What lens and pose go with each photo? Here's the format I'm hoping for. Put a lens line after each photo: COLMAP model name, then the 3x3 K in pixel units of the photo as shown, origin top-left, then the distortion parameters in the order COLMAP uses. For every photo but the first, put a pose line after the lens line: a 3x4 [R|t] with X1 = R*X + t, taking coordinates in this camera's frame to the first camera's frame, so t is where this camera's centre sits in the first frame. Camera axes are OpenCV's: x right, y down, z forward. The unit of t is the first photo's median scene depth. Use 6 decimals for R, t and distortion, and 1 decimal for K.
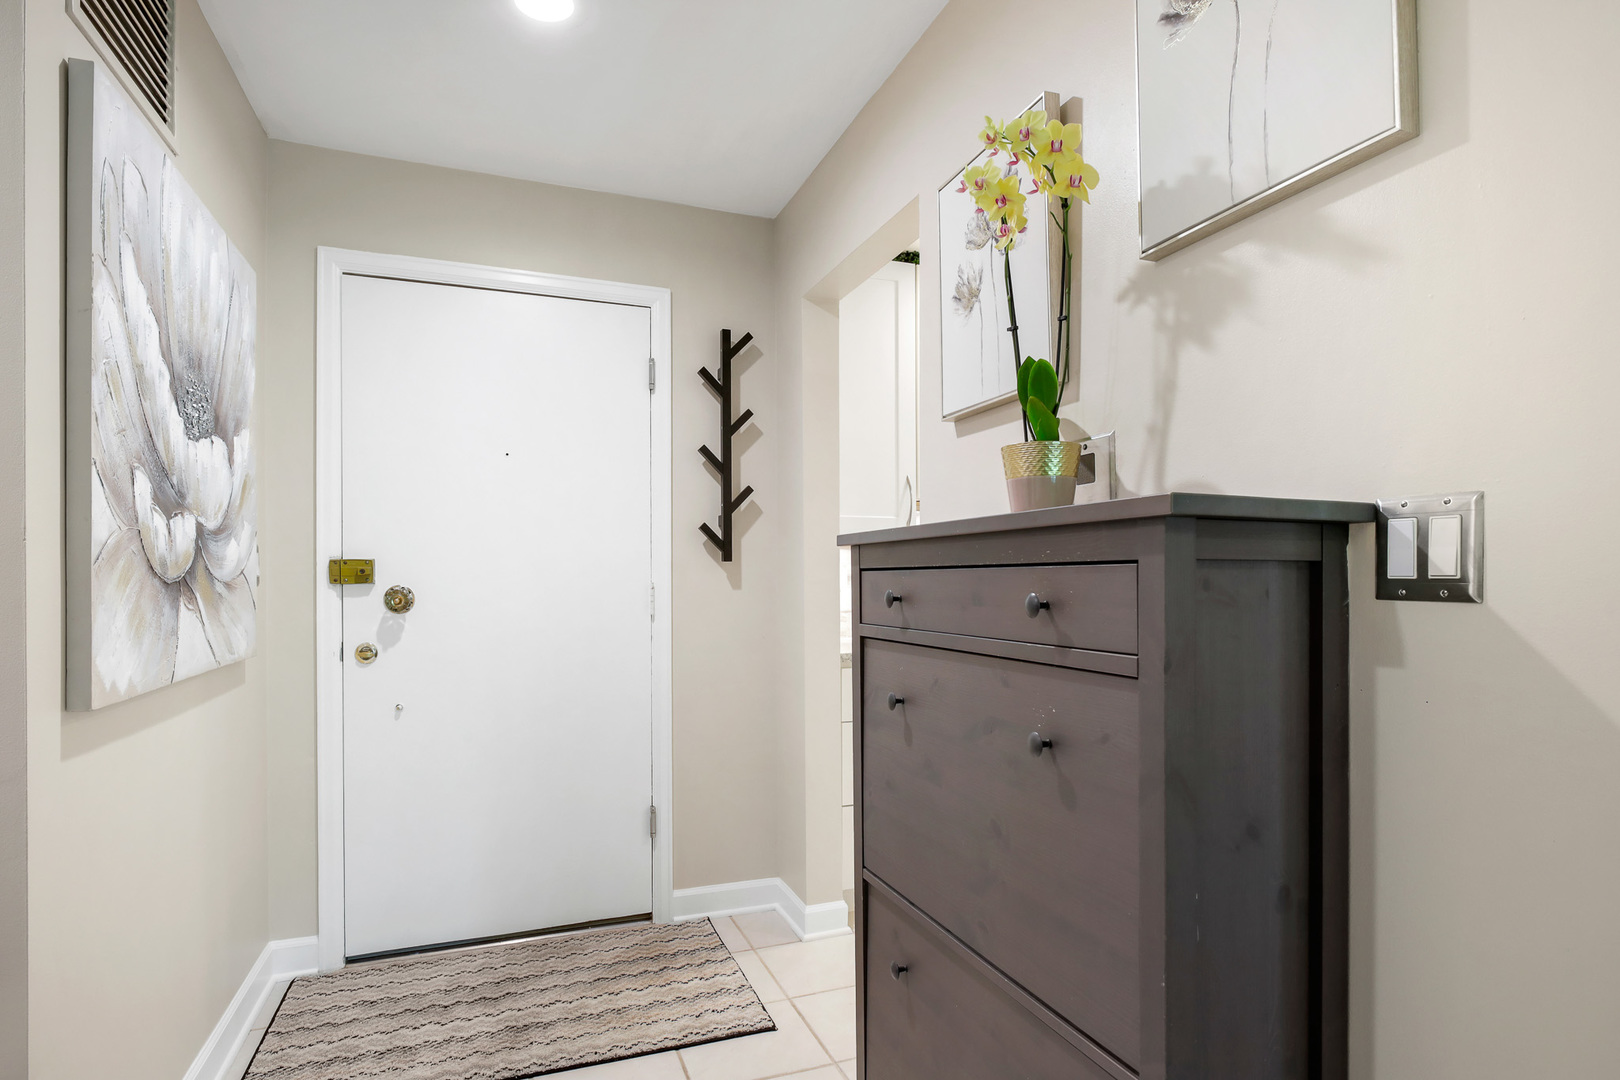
lens RADIAL K [[809.2, 0, 802.4], [0, 809.2, 575.7], [0, 0, 1]] dist [-0.003828, -0.000374]
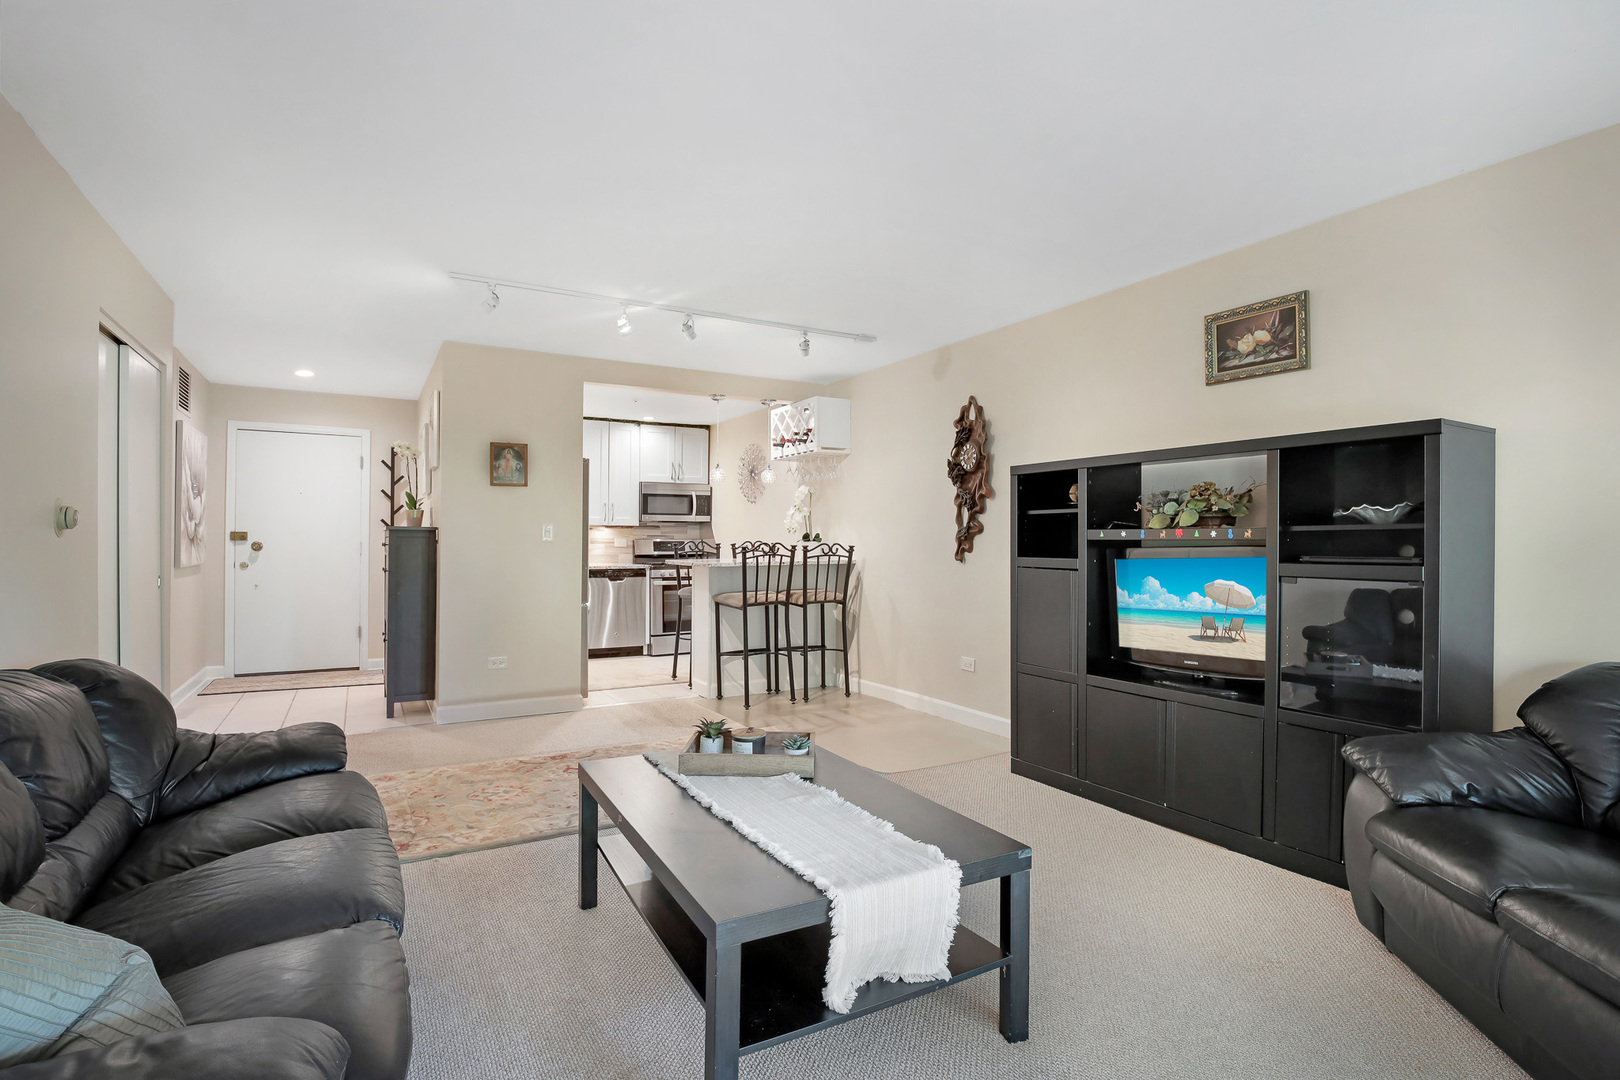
lens RADIAL K [[809.2, 0, 815.8], [0, 809.2, 534.0], [0, 0, 1]] dist [-0.003828, -0.000374]
pose [[0.988714, 0.008712, 0.149561, 1.001915], [-0.007539, 0.999936, -0.008410, -0.003830], [-0.149625, 0.007187, 0.988717, -2.068474]]
